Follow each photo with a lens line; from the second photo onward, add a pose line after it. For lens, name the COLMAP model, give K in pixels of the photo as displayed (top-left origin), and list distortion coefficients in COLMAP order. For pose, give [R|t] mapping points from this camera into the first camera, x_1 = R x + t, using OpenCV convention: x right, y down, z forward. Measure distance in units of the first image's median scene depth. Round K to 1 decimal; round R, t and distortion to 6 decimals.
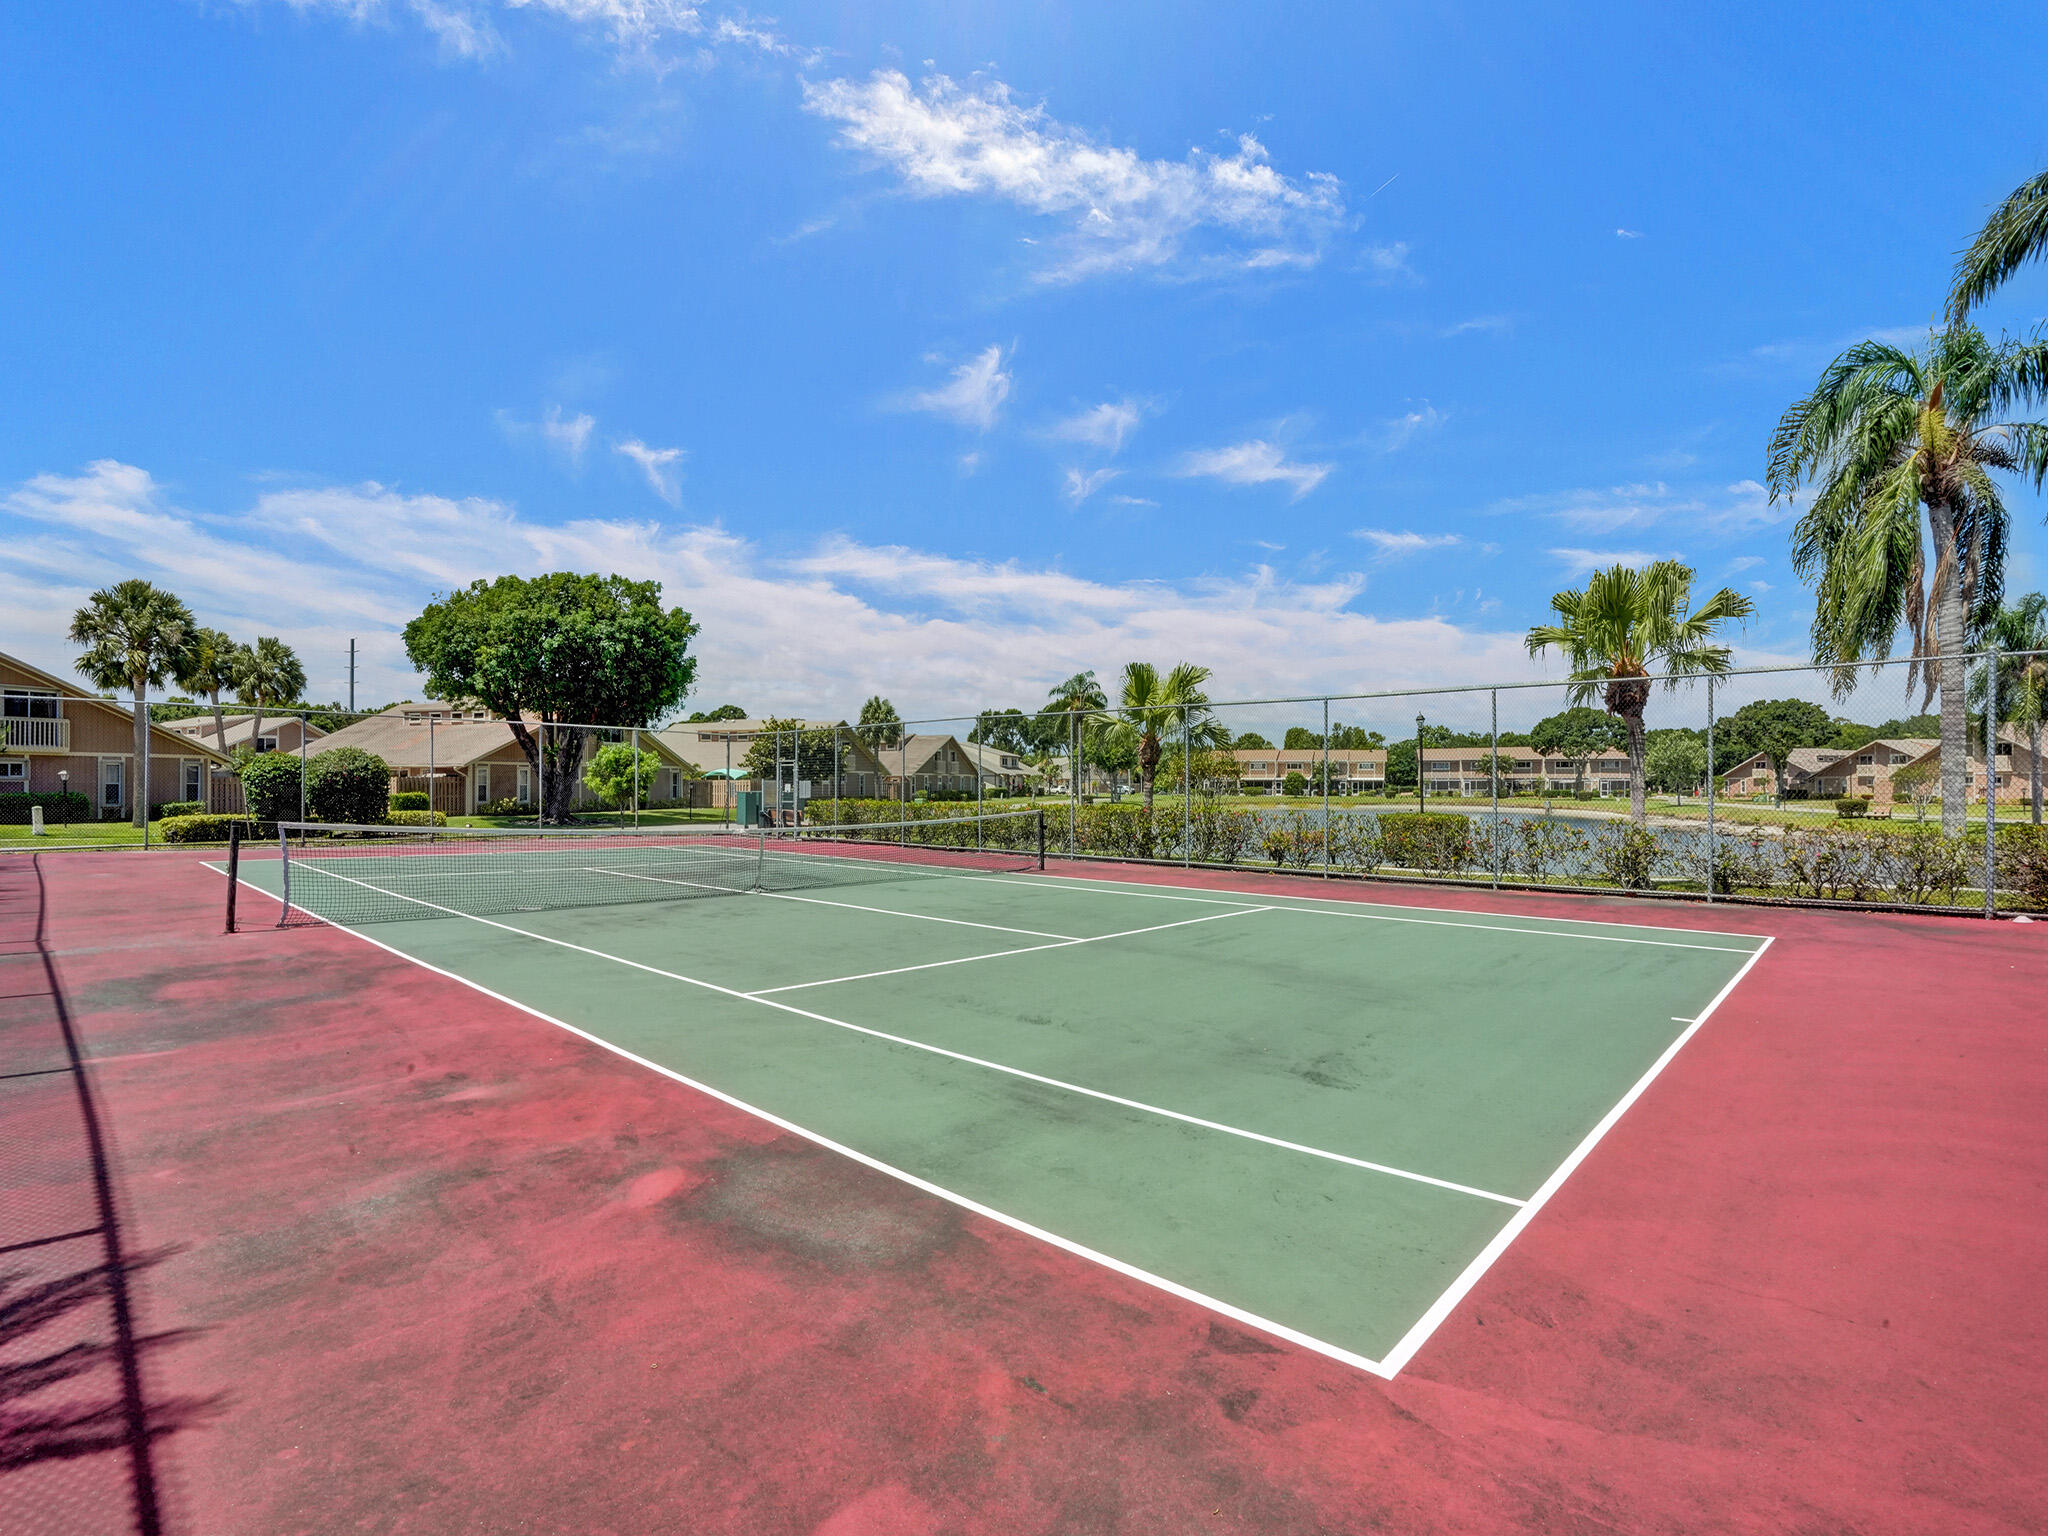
lens RADIAL K [[946.9, 0, 1023.6], [0, 946.9, 751.7], [0, 0, 1]] dist [-0.055307, 0.021849]
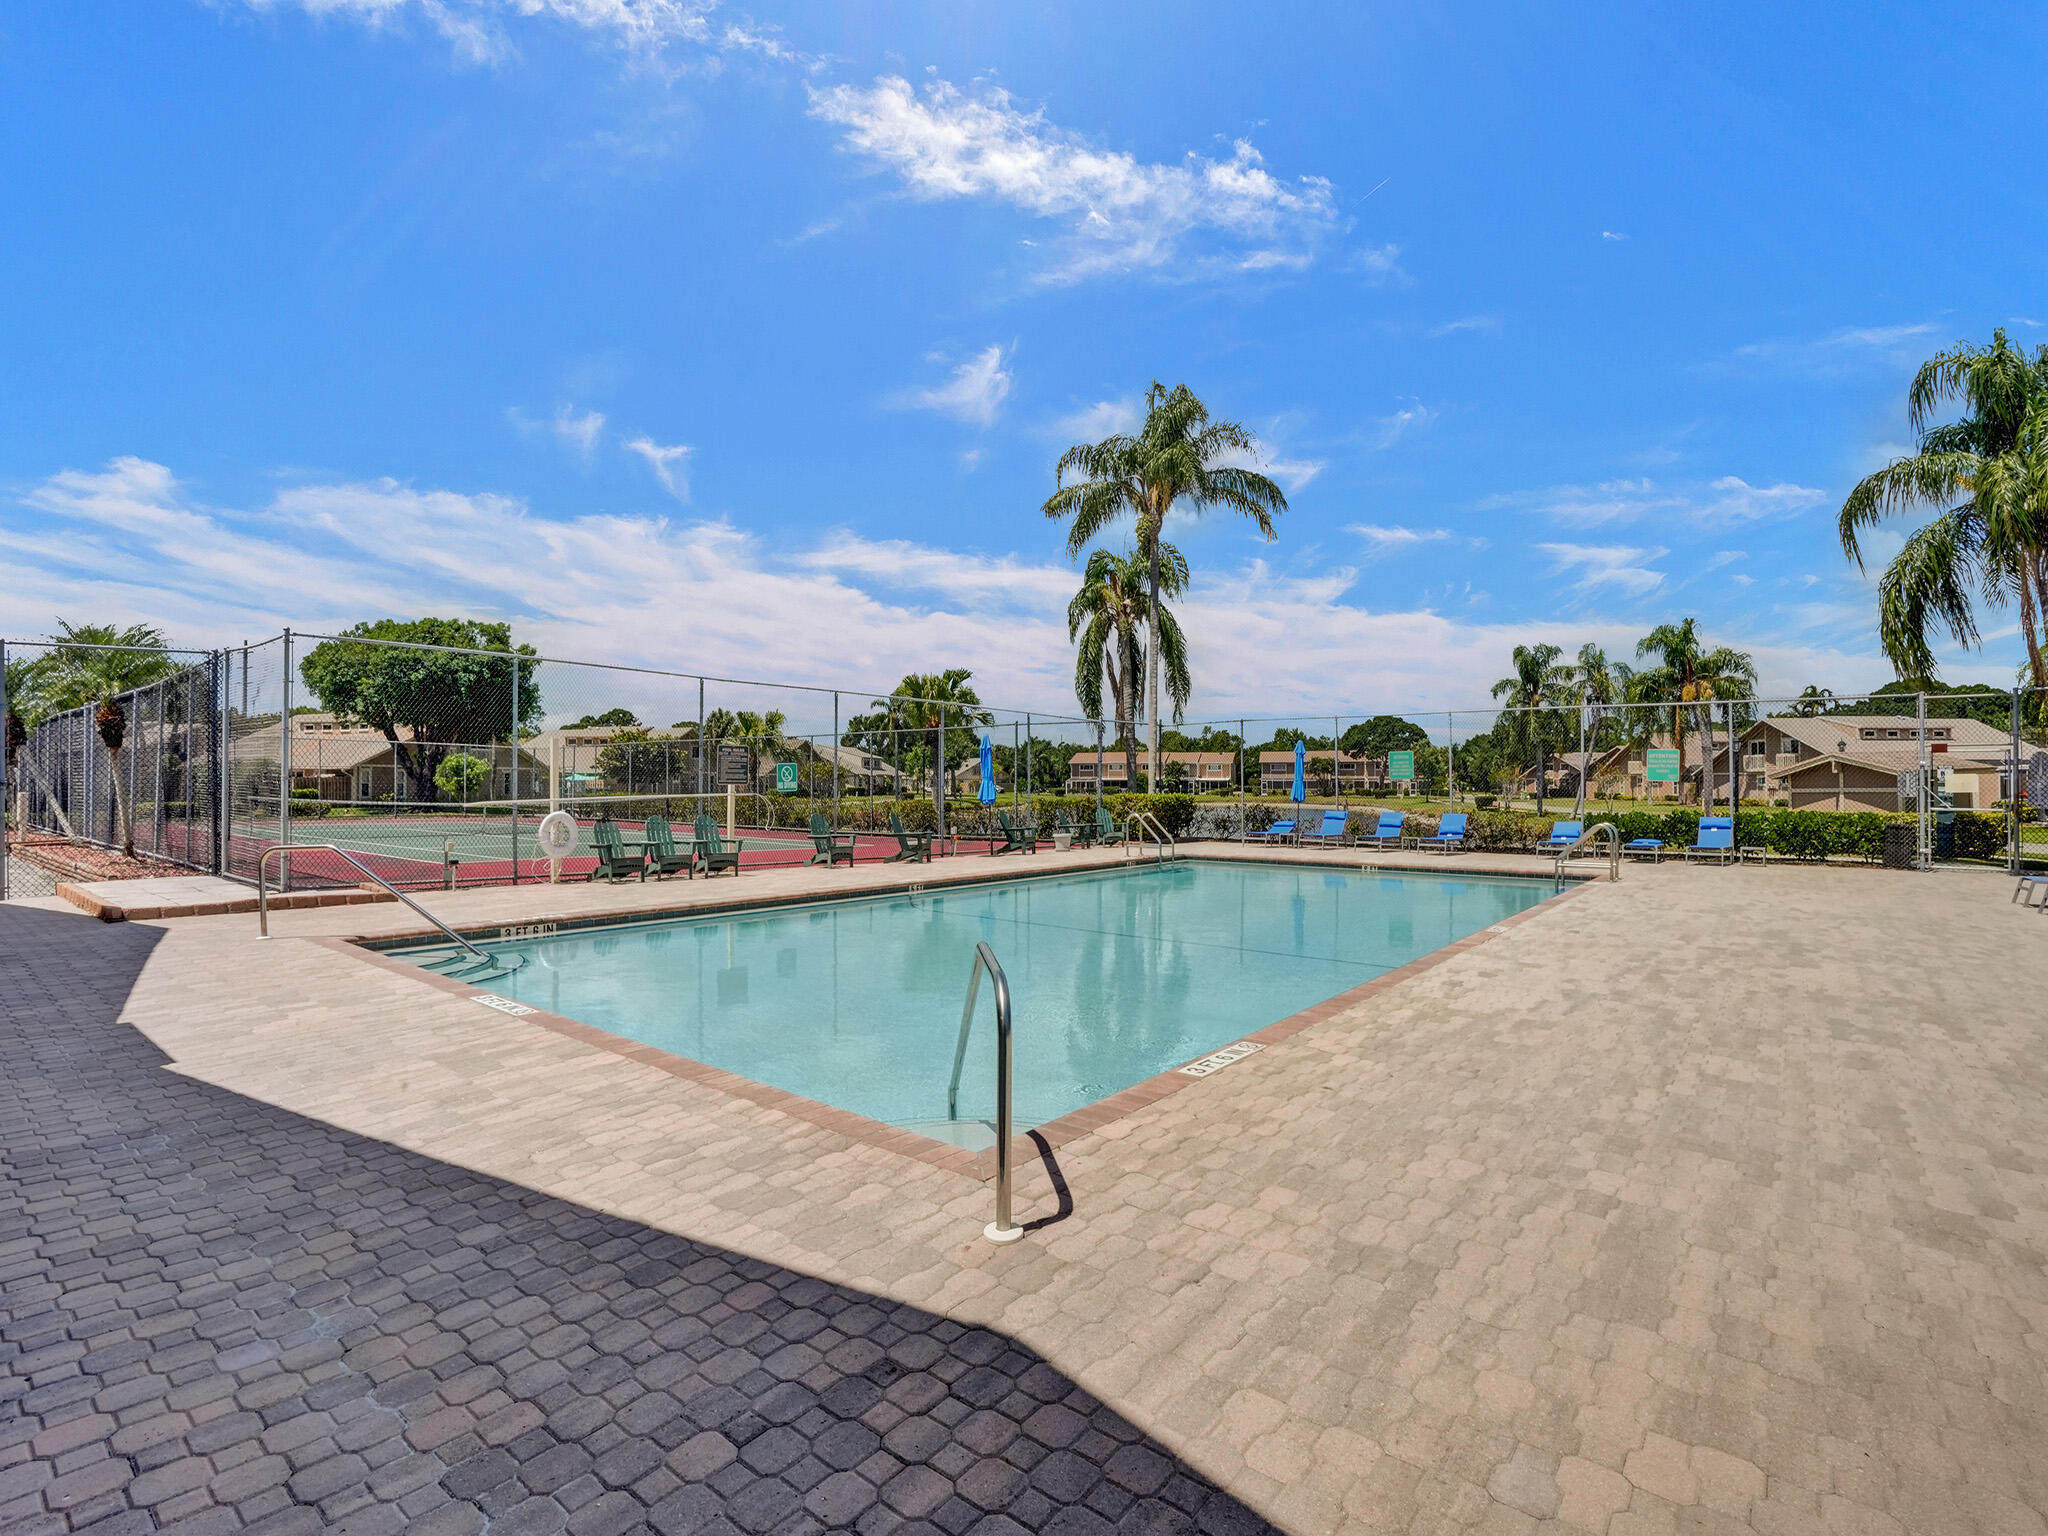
lens RADIAL K [[964.0, 0, 989.1], [0, 964.0, 769.3], [0, 0, 1]] dist [-0.001795, 0.000392]
pose [[0.999648, 0.002151, 0.026436, 0.205112], [-0.002659, 0.999812, 0.019210, -0.008864], [-0.026390, -0.019273, 0.999466, -0.296745]]
